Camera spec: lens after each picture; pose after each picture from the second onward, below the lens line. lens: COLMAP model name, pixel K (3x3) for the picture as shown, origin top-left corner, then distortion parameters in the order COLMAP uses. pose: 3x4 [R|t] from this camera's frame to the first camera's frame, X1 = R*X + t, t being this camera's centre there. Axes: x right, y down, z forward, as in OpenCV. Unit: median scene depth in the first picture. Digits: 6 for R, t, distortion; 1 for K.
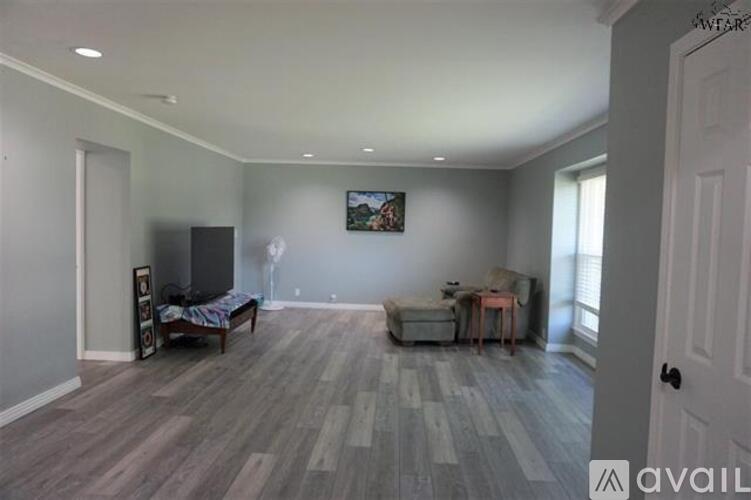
lens RADIAL K [[502.8, 0, 375.5], [0, 502.8, 250.0], [0, 0, 1]] dist [-0.043107, 0.004482]
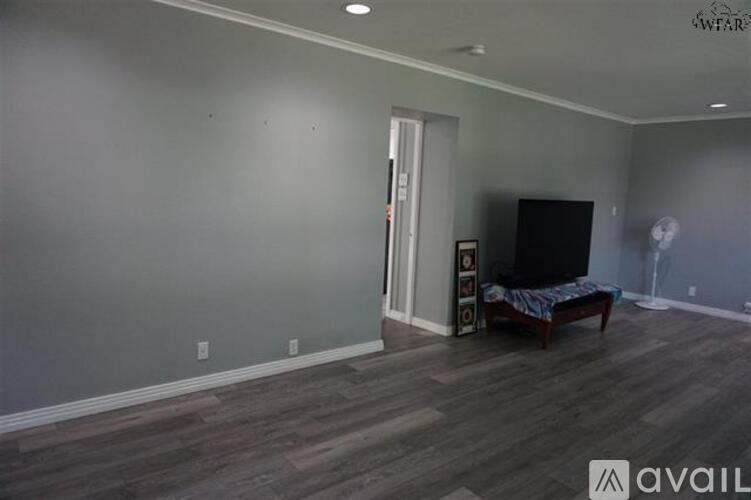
lens RADIAL K [[502.8, 0, 375.5], [0, 502.8, 250.0], [0, 0, 1]] dist [-0.043107, 0.004482]
pose [[0.662877, 0.090363, -0.743256, 0.122585], [-0.058546, 0.995907, 0.068865, -0.002484], [0.746436, -0.002134, 0.665454, 0.231455]]
